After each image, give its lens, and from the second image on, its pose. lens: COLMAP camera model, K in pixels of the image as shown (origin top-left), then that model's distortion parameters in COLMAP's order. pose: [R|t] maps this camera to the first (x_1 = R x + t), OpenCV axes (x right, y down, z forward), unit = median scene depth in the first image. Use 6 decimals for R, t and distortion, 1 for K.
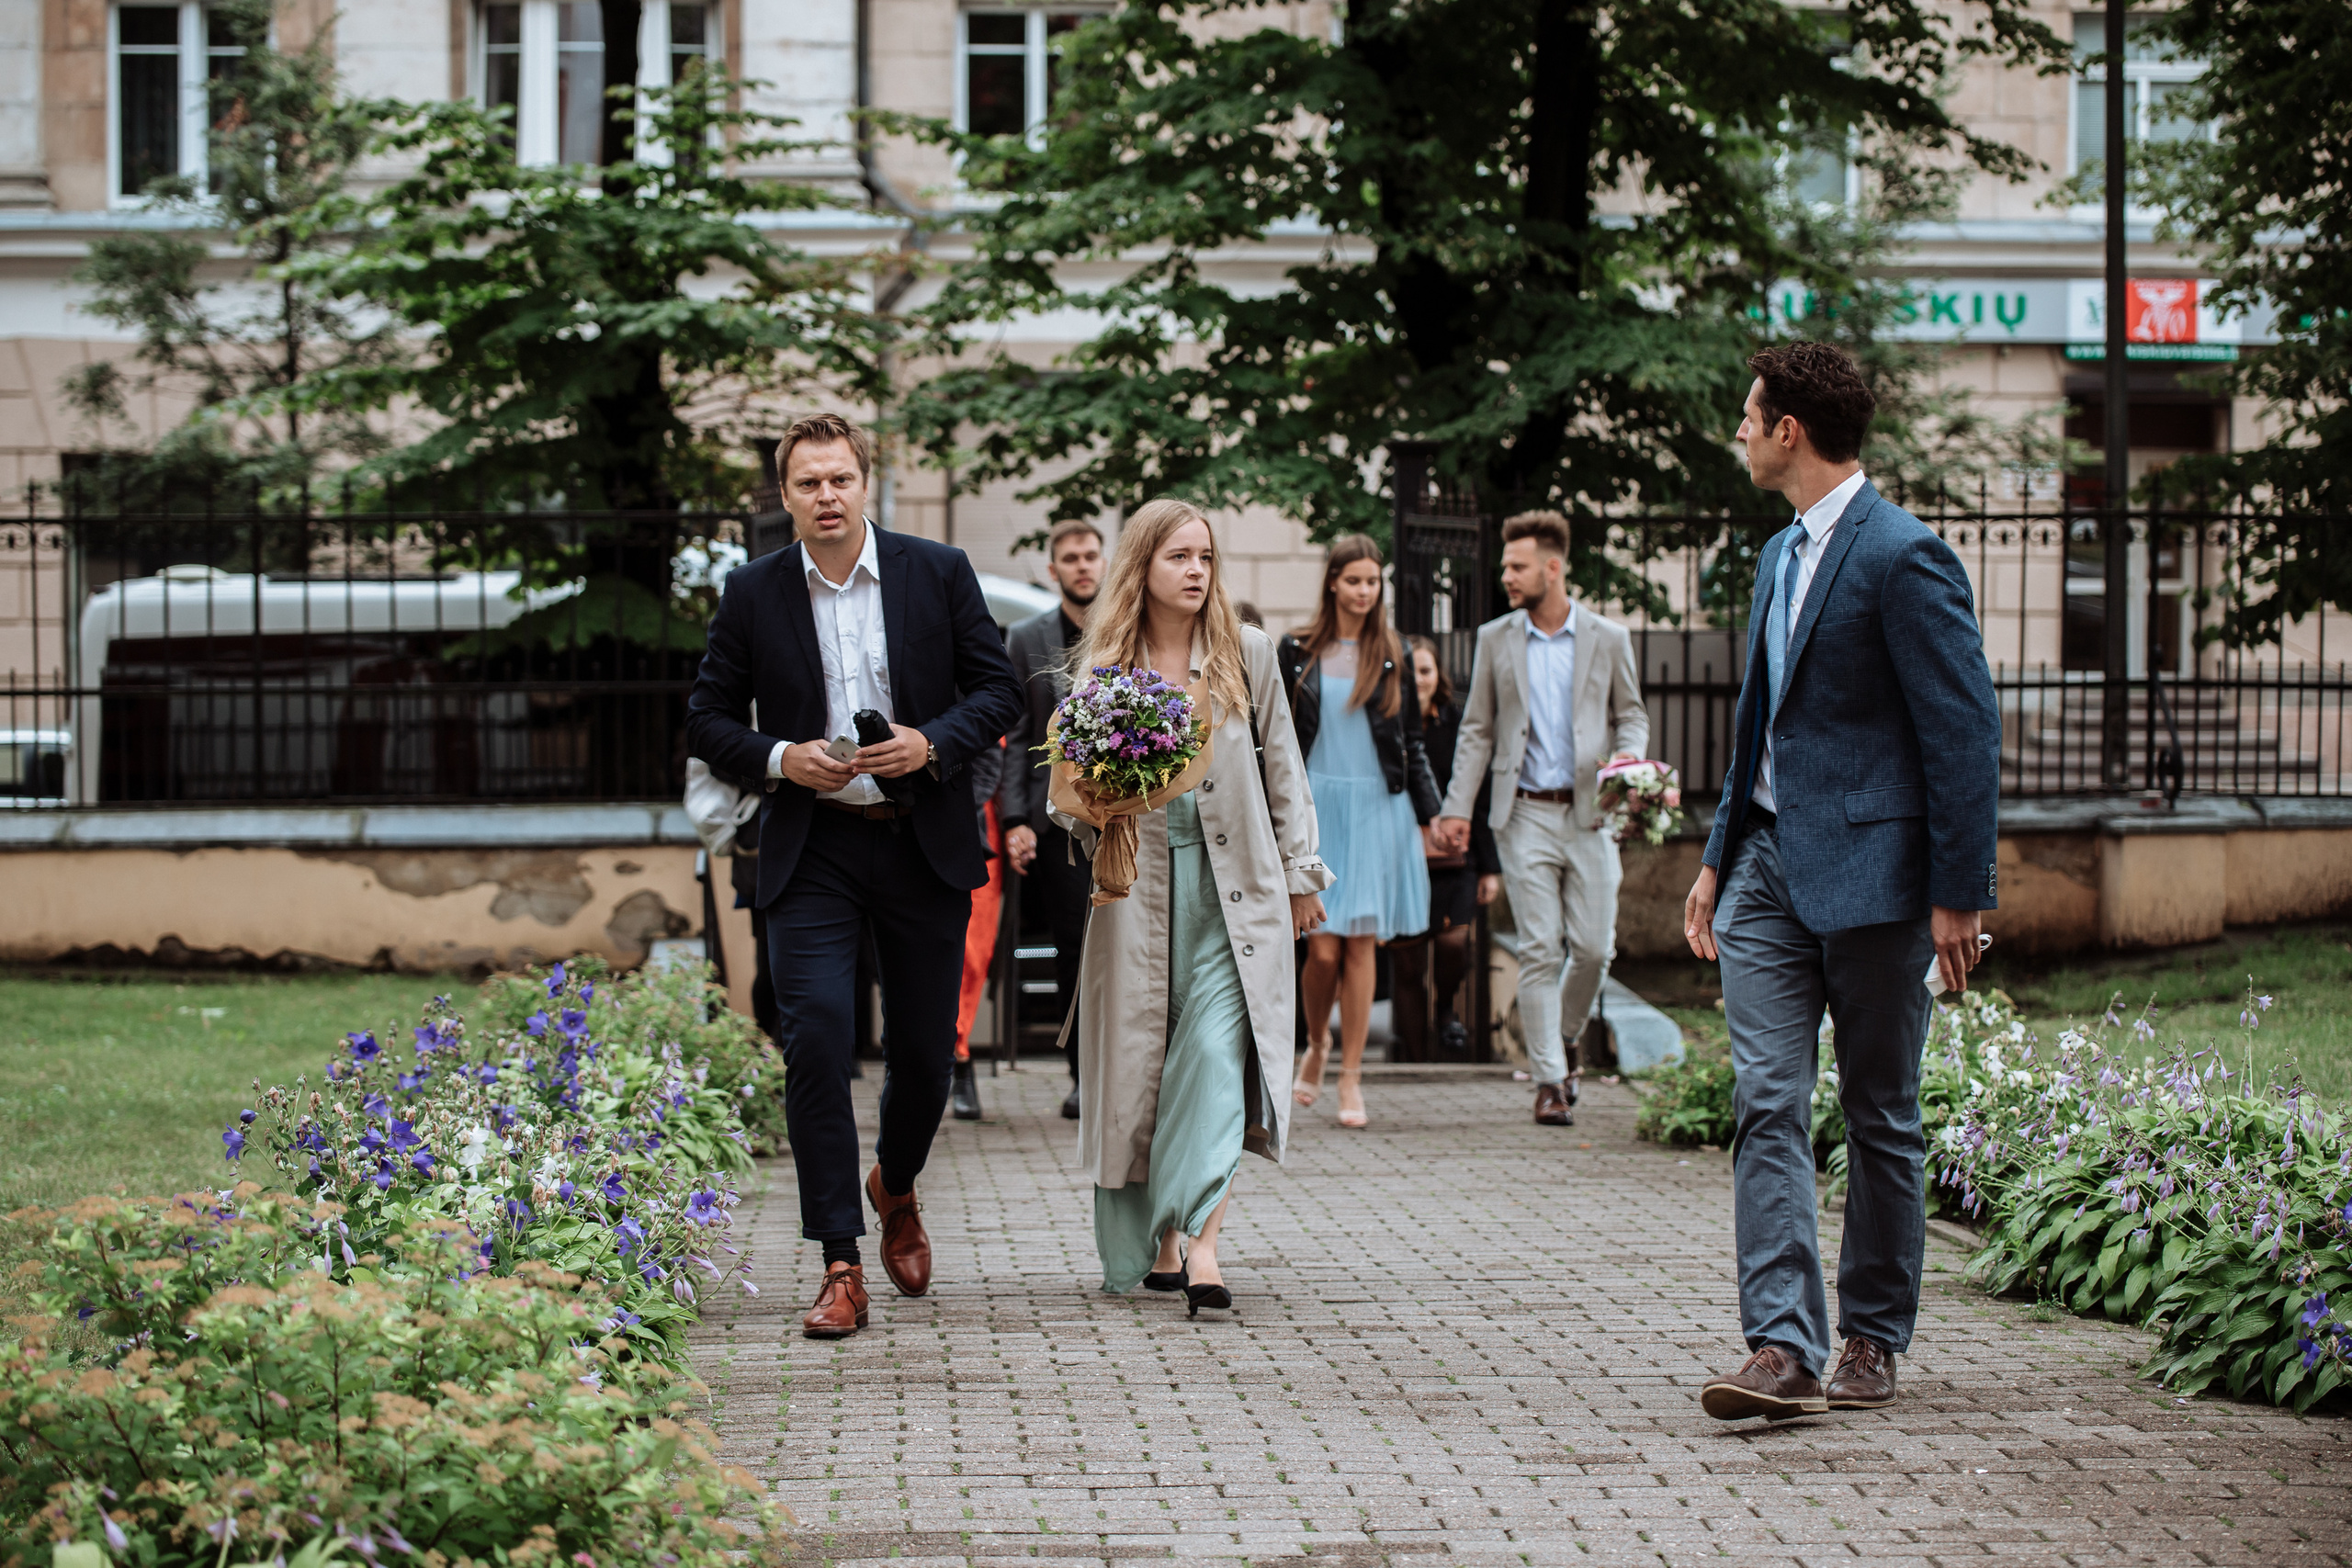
lens RADIAL K [[5143.9, 0, 1188.8], [0, 5143.9, 781.1], [0, 0, 1]] dist [-0.119112, 0.000000]
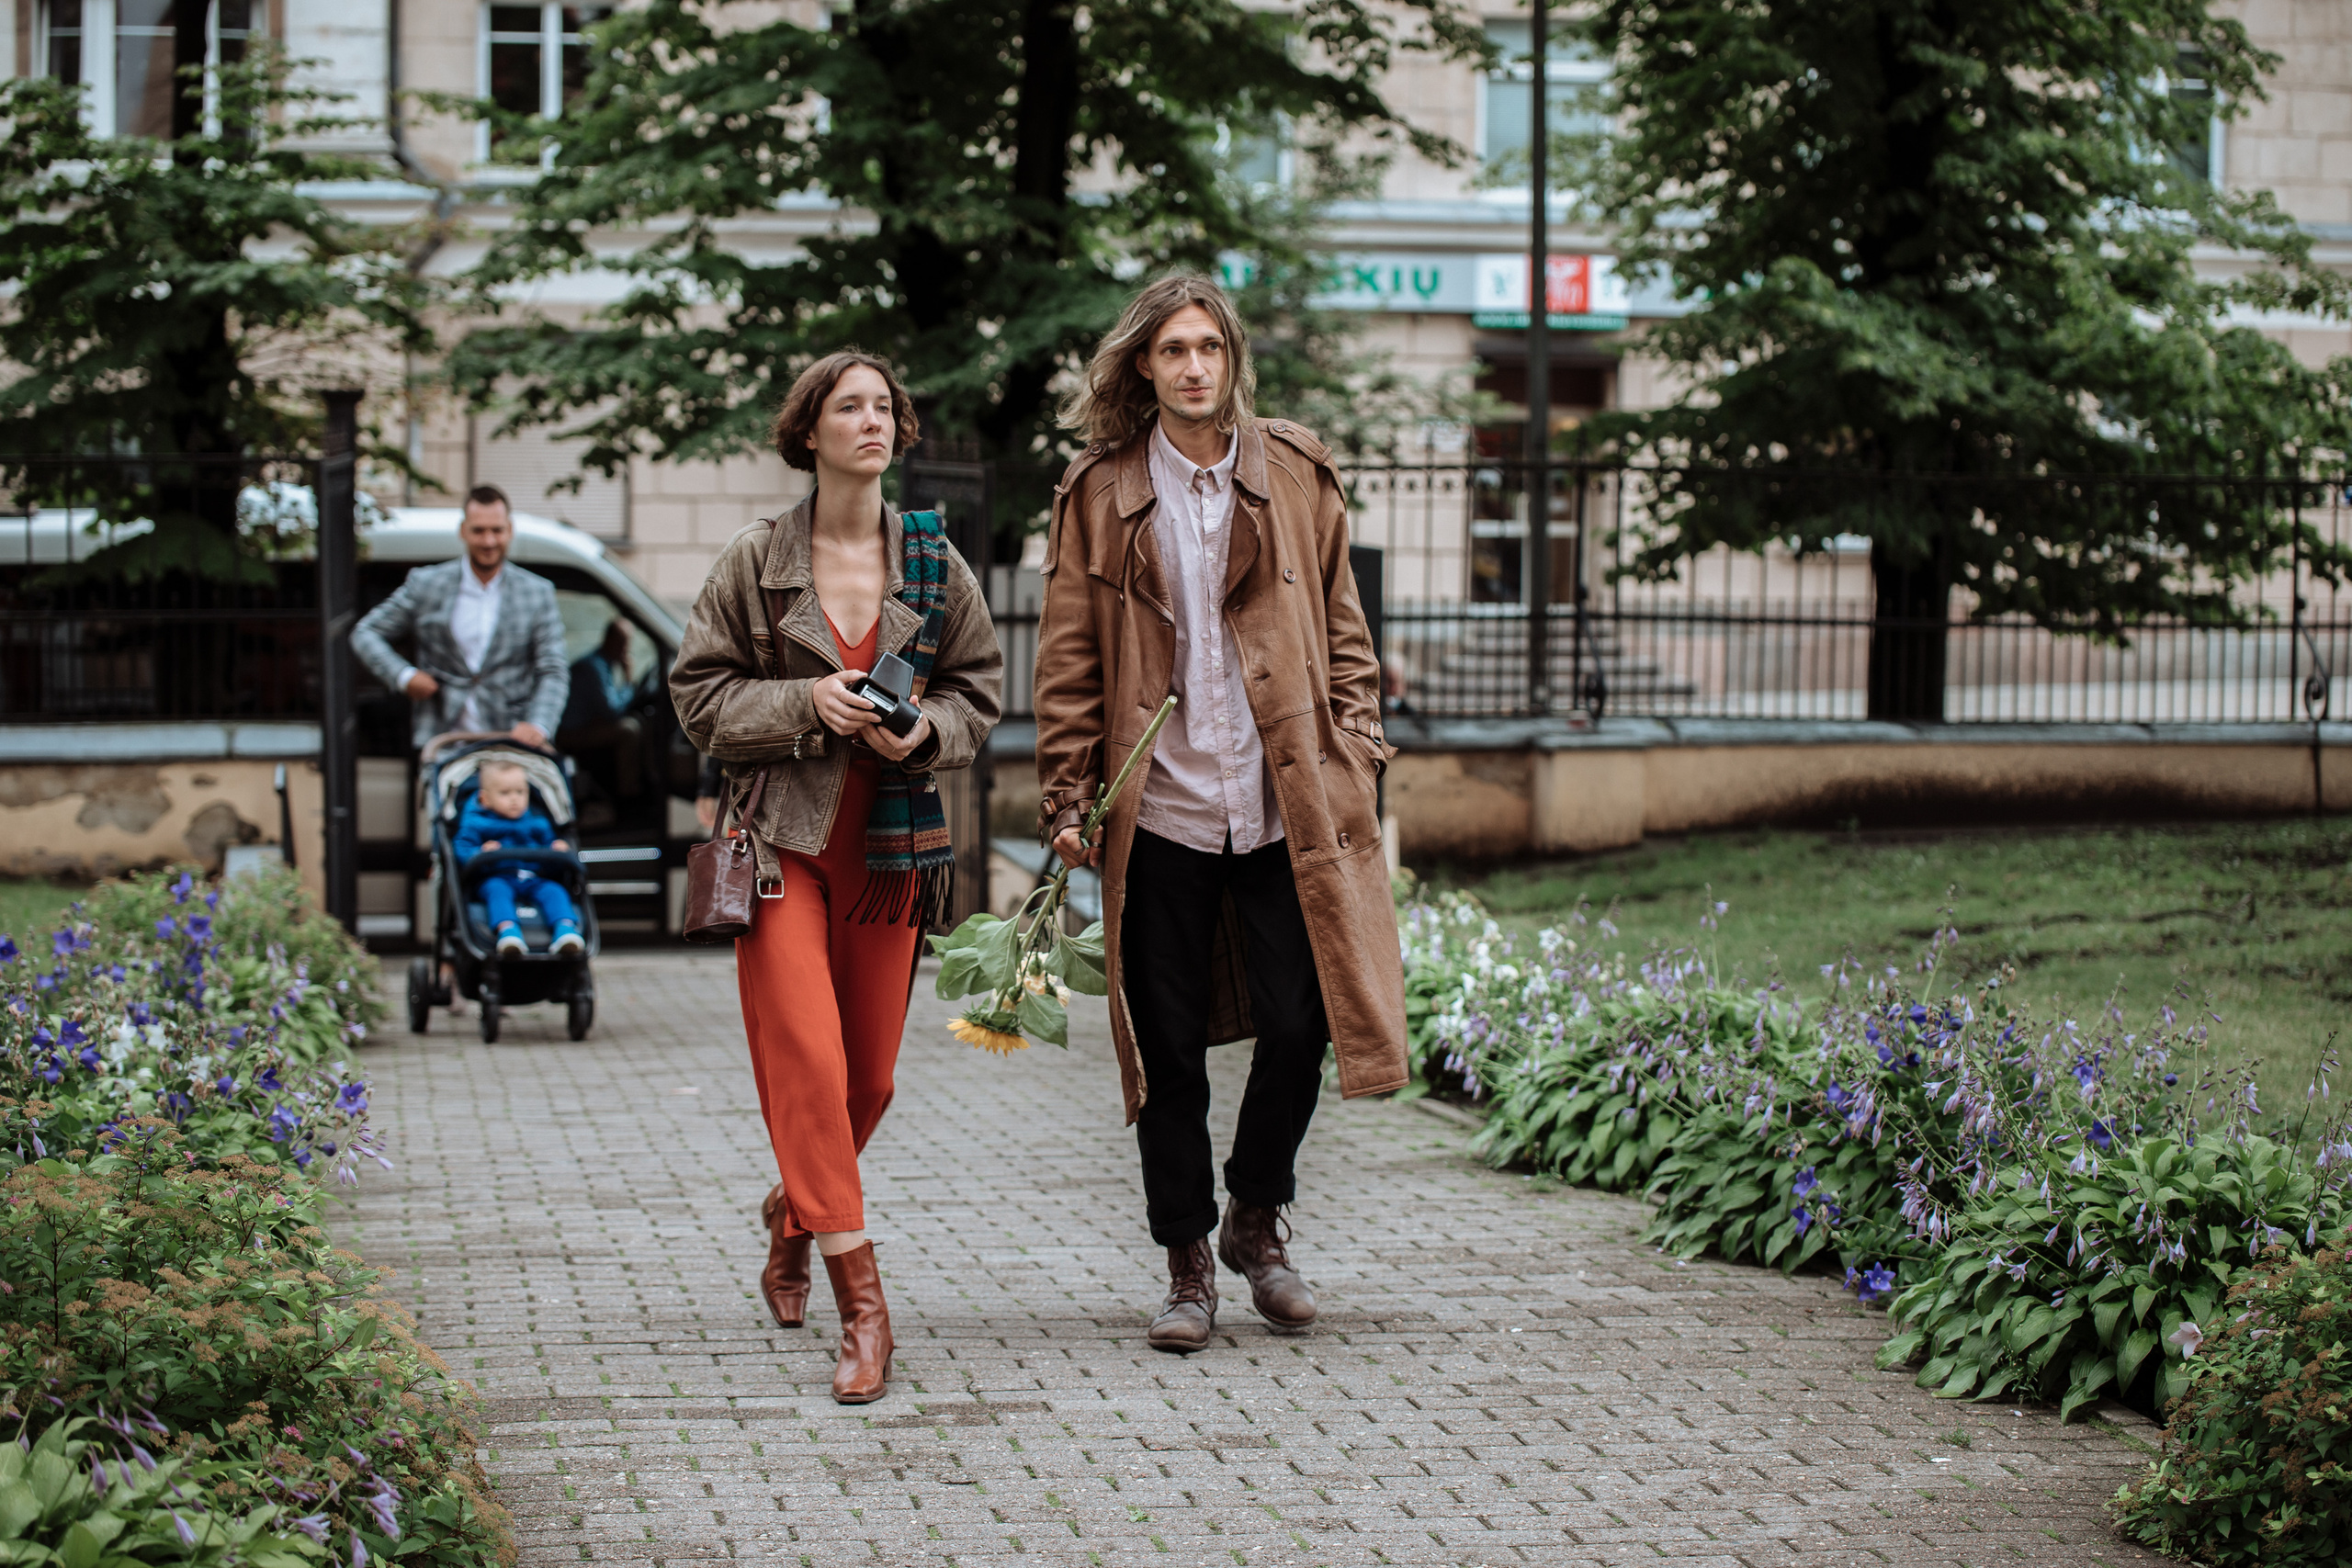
lens RADIAL K [[4621.3, 0, 1182.0], [0, 4621.3, 777.4], [0, 0, 1]] dist [-0.170977, 0.000000]
pose [[0.993894, -0.000071, 0.110337, -0.008208], [-0.001775, 0.999860, 0.016632, -0.000423], [-0.110323, -0.016726, 0.993755, 0.005341]]
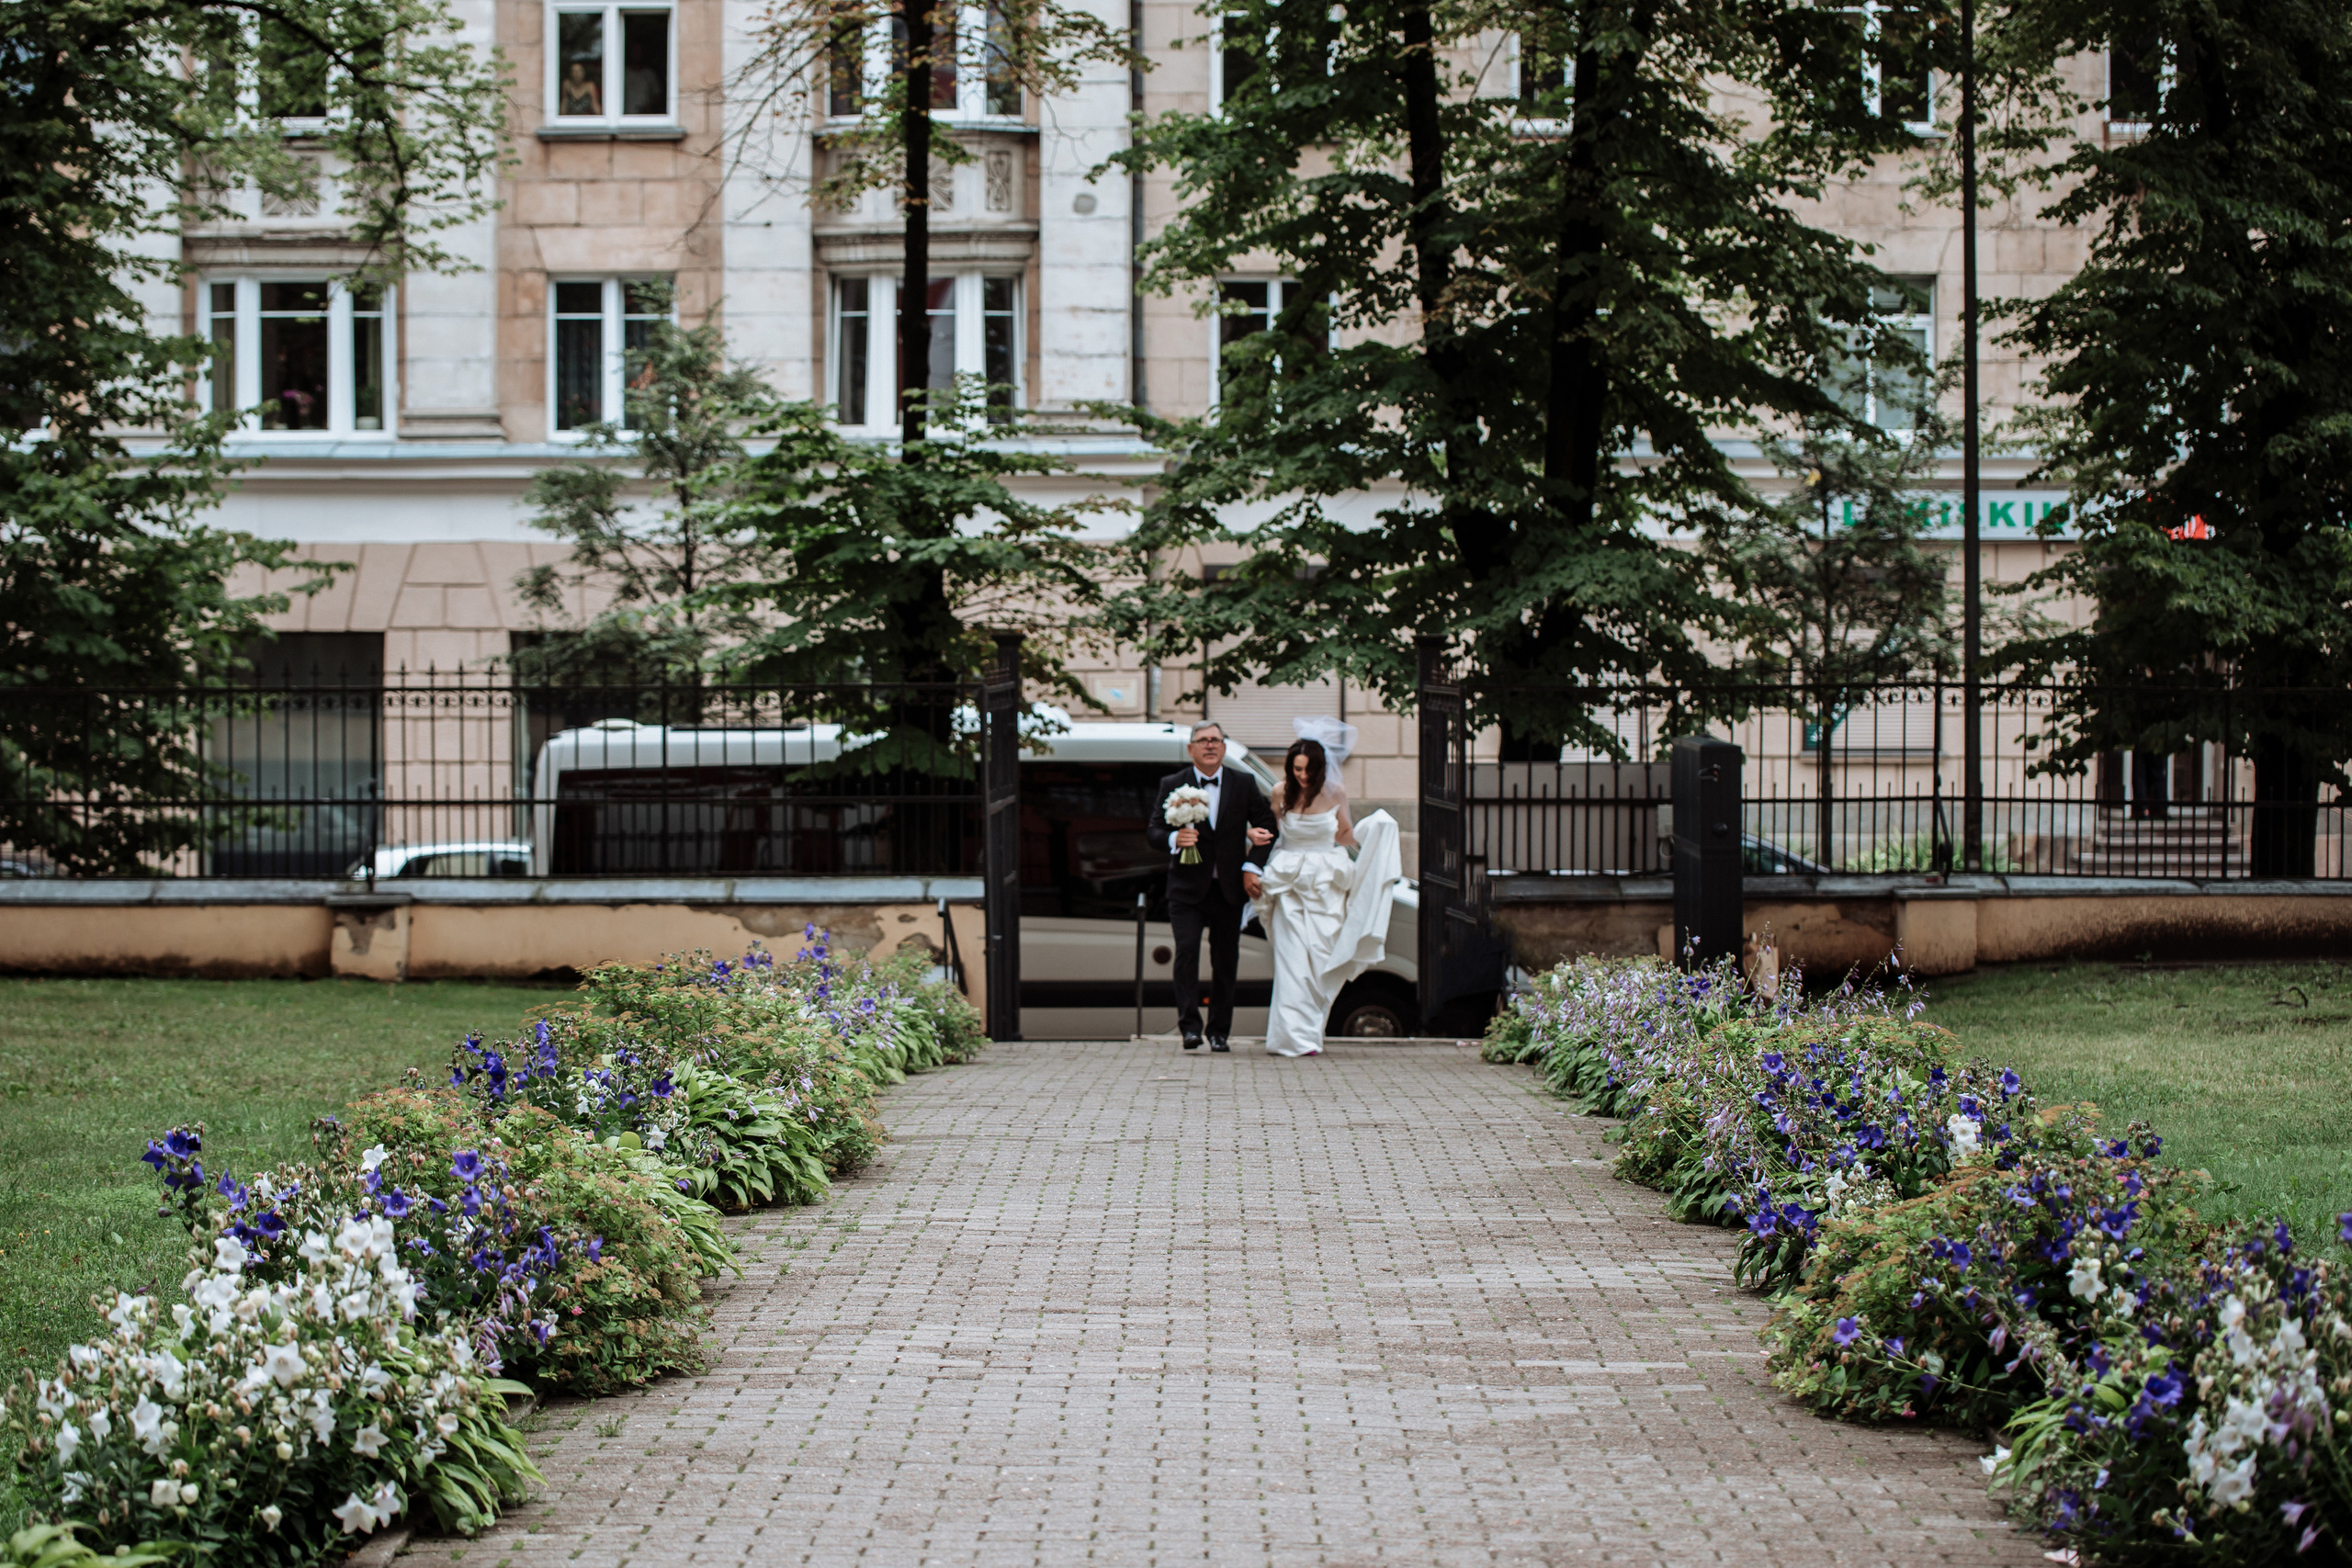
lens RADIAL K [[4621.3, 0, 1168.3], [0, 4621.3, 788.9], [0, 0, 1]] dist [-0.170977, 0.000000]
pose [[0.997237, 0.001282, -0.074271, 0.057886], [-0.003287, 0.999633, -0.026878, 0.012611], [0.074210, 0.027048, 0.996876, -0.292331]]
